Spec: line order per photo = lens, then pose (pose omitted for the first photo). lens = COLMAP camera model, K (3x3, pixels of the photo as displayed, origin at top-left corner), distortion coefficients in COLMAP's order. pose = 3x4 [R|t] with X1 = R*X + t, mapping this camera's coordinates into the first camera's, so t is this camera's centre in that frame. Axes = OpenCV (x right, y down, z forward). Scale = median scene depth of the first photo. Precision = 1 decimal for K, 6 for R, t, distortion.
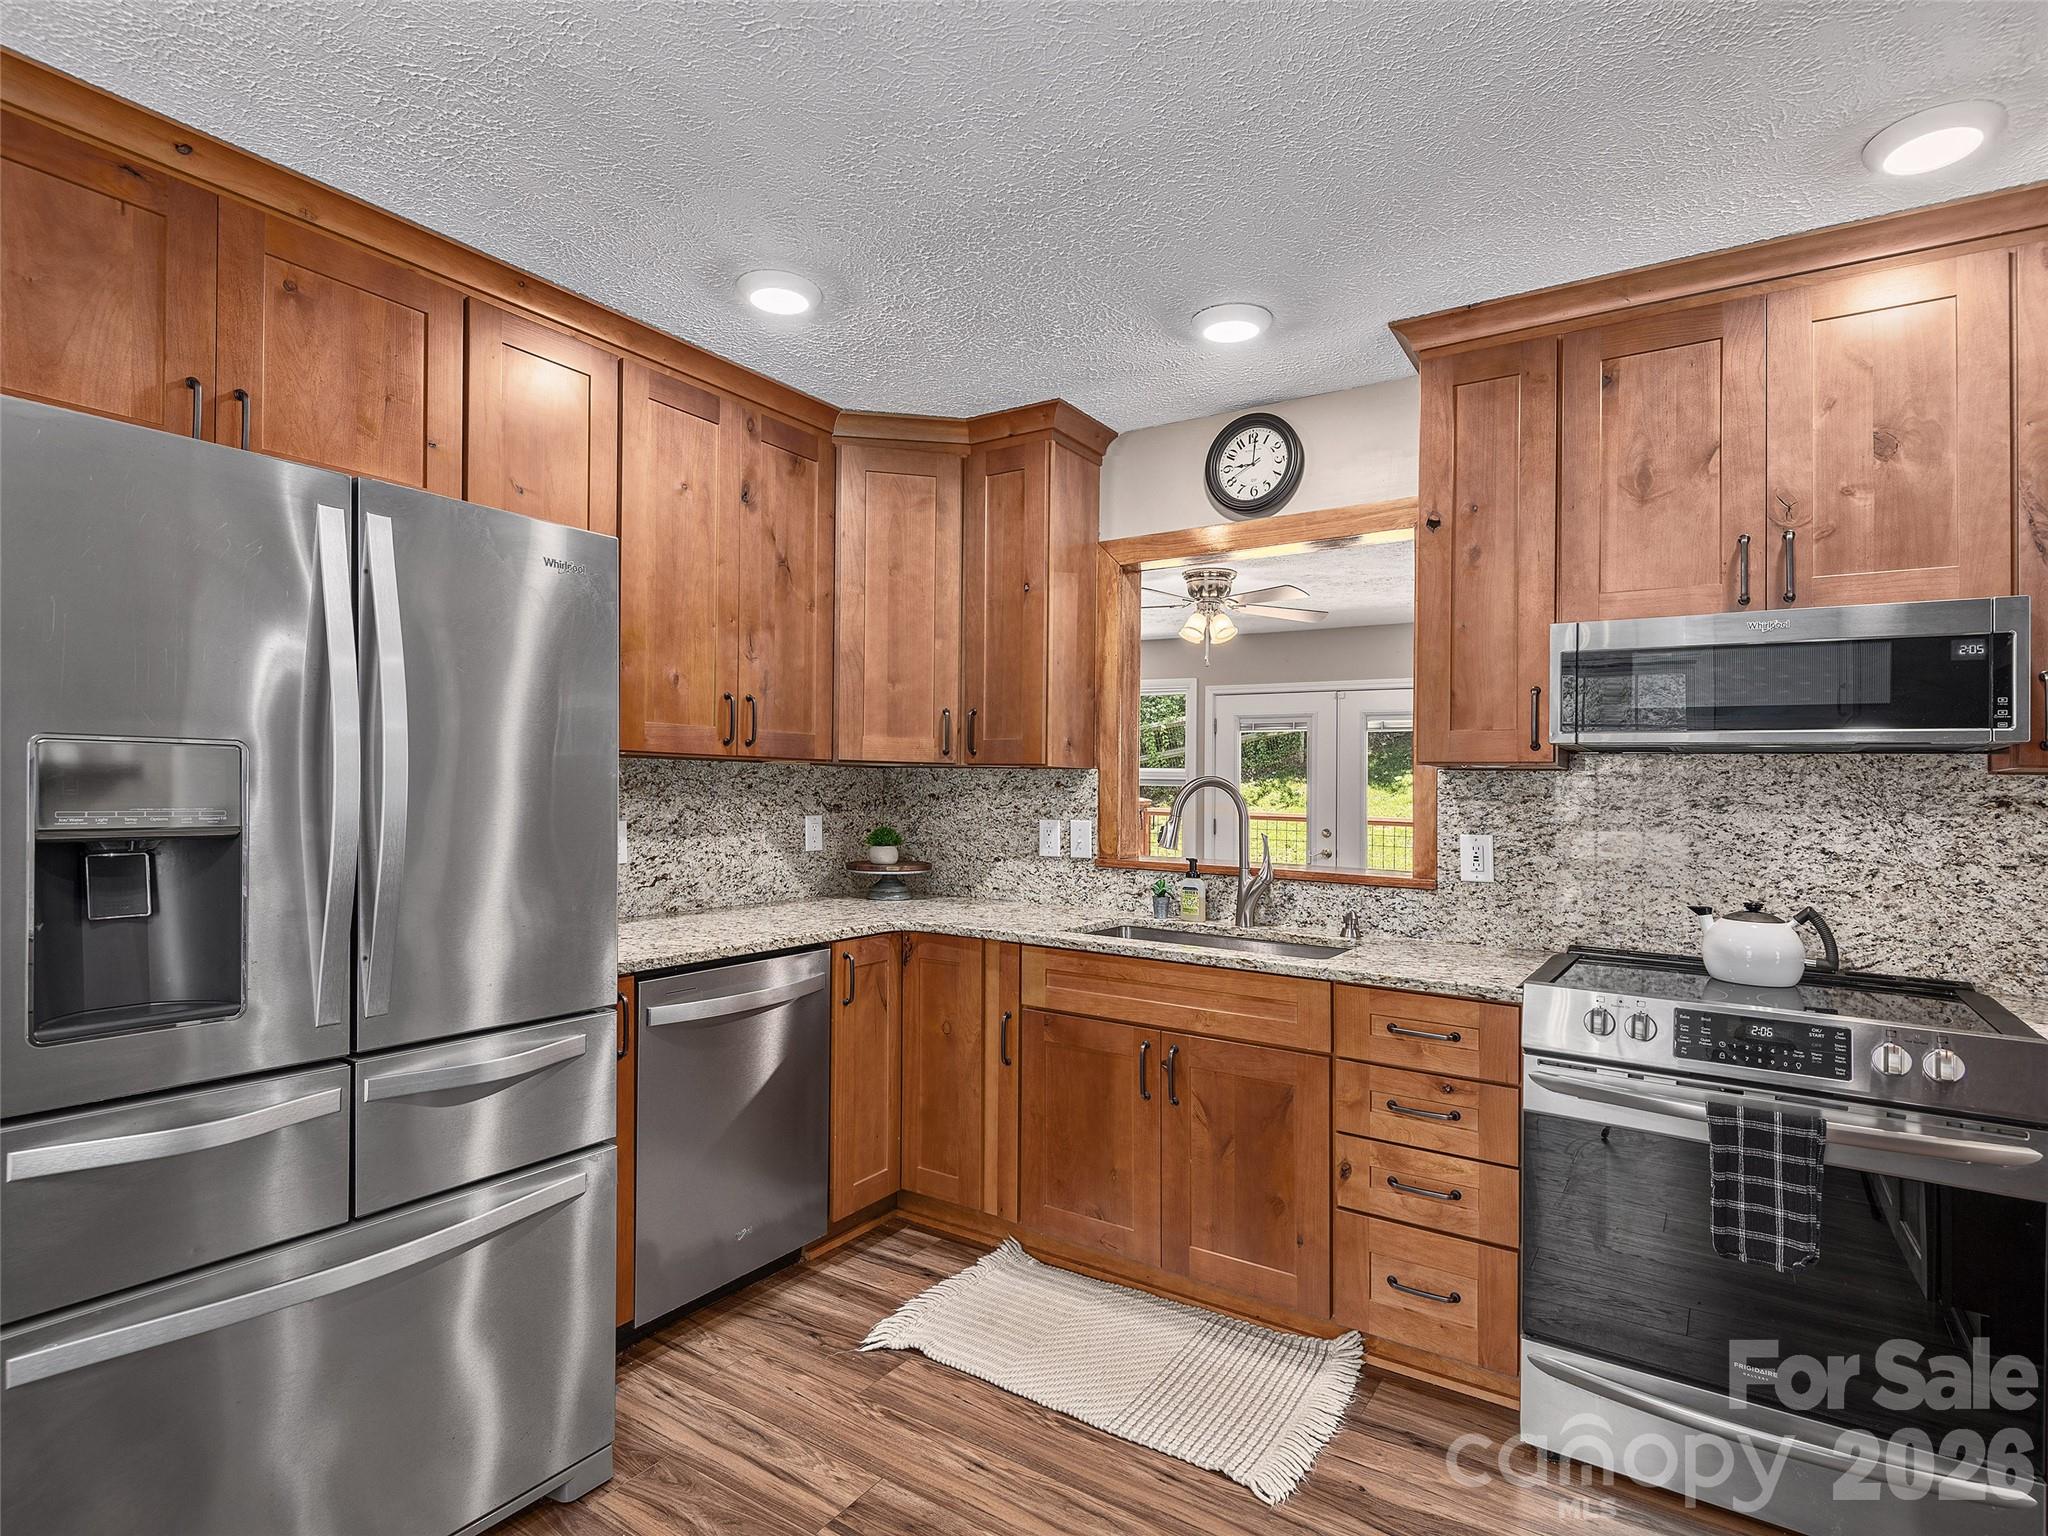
lens RADIAL K [[1054.5, 0, 988.4], [0, 1054.5, 776.1], [0, 0, 1]] dist [0.029455, -0.026755]
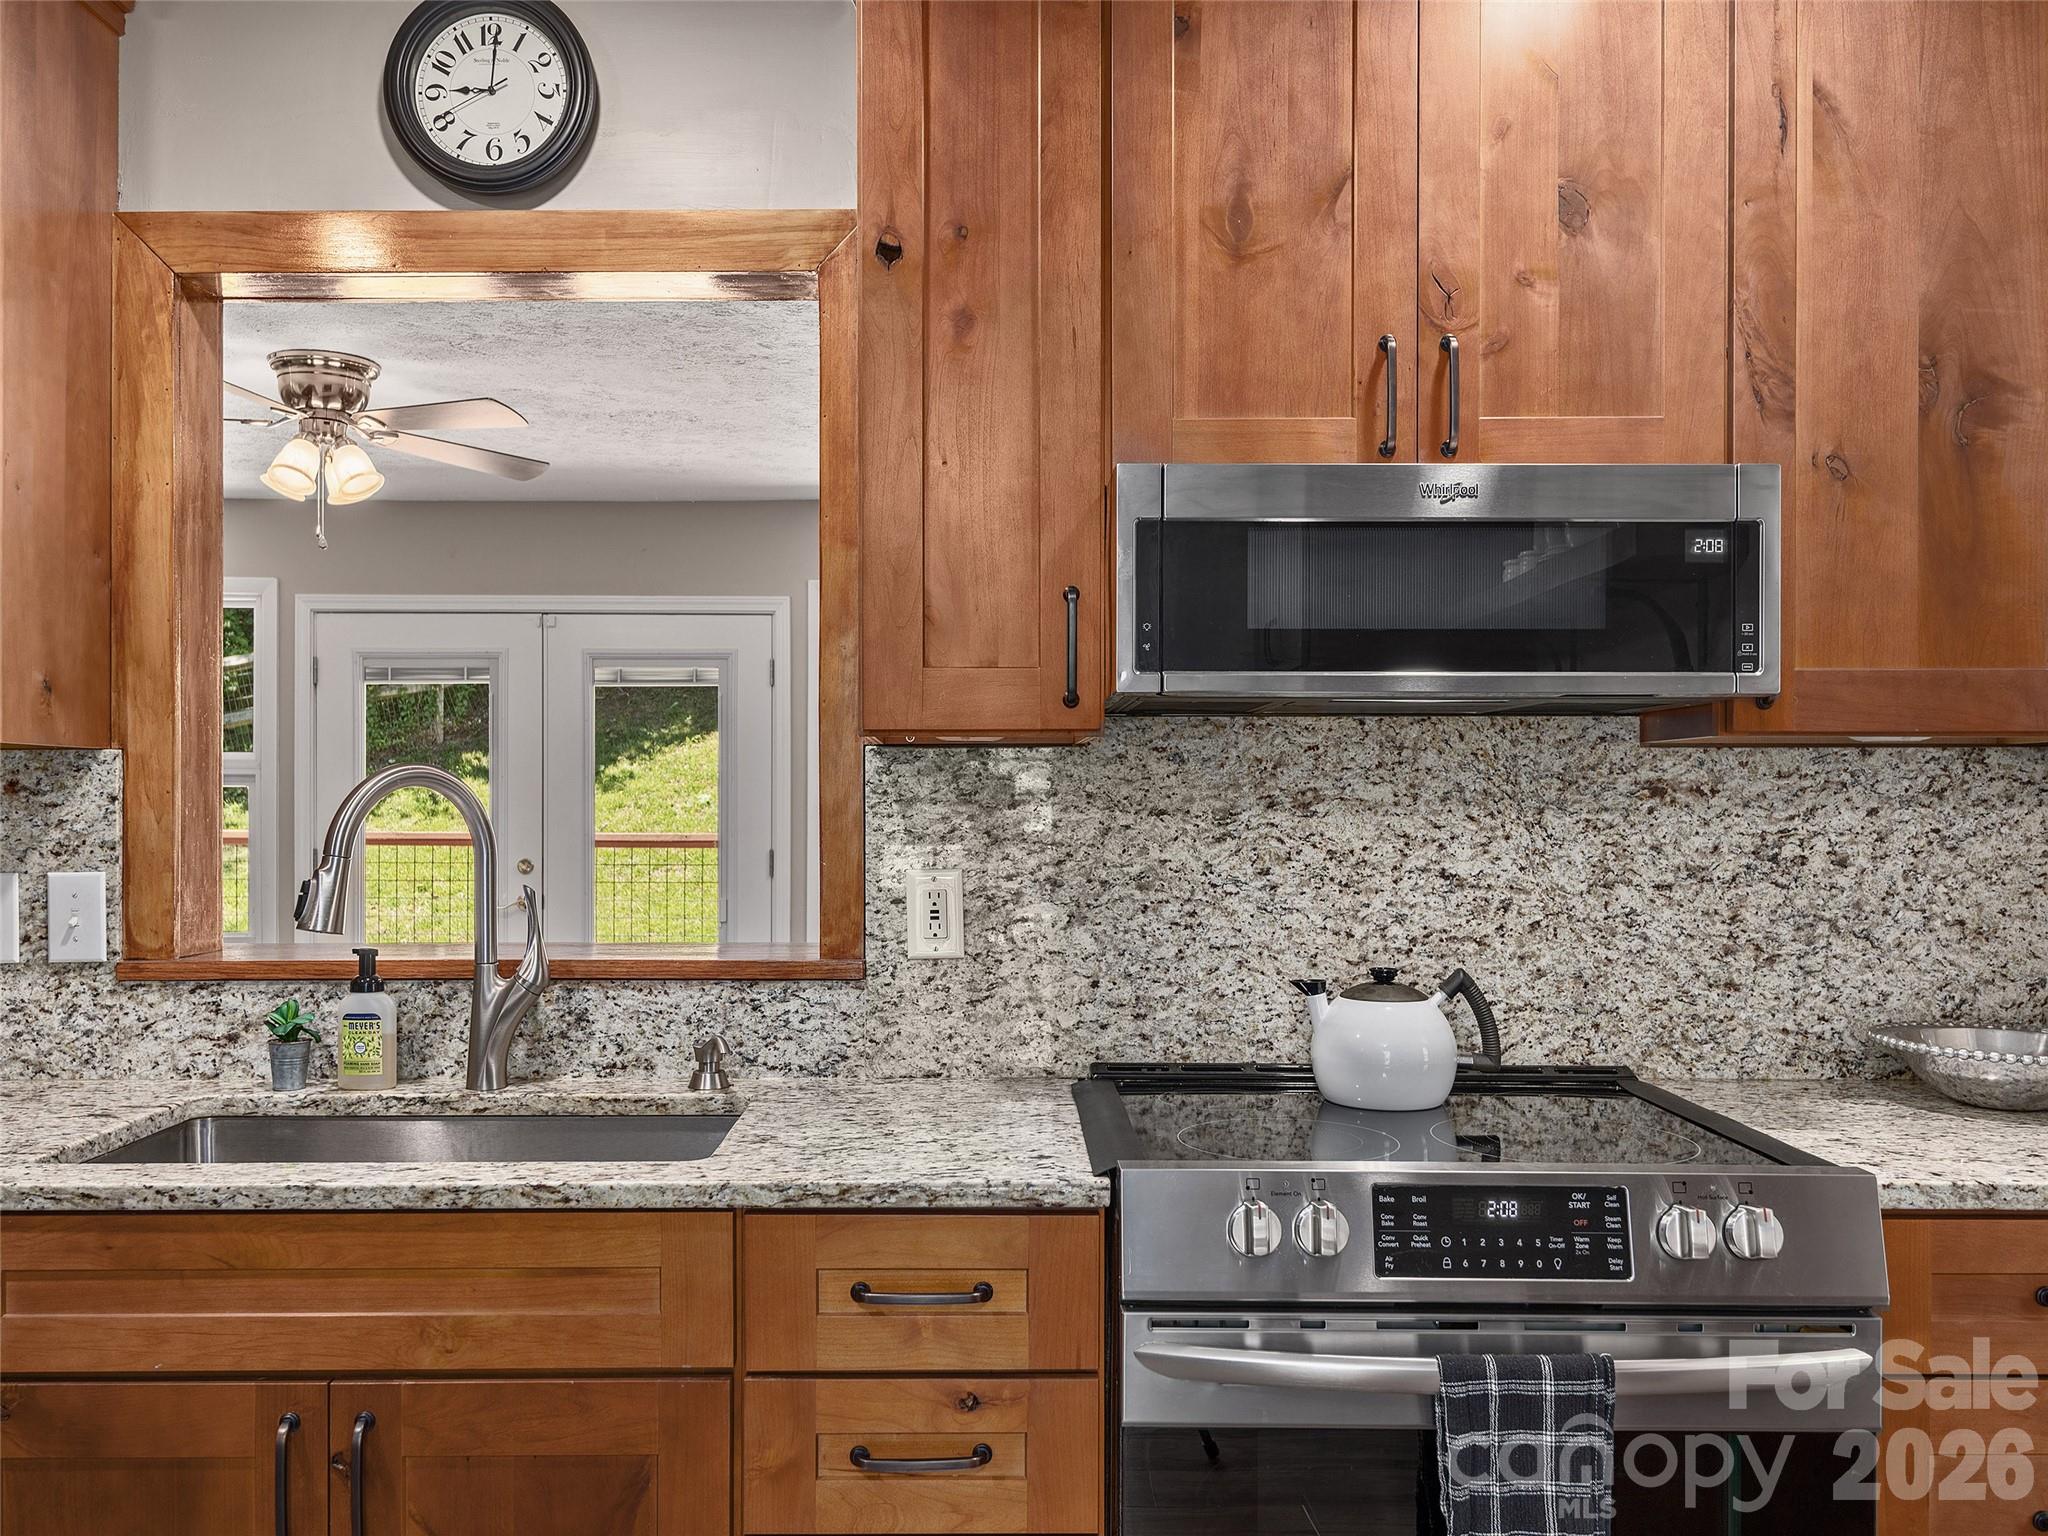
lens RADIAL K [[1825.6, 0, 1022.9], [0, 1825.6, 754.5], [0, 0, 1]] dist [0.027957, -0.019822]
pose [[0.829639, -0.007637, 0.558248, -0.010114], [0.011072, 0.999935, -0.002776, 0.001545], [-0.558190, 0.008484, 0.829670, 0.256806]]
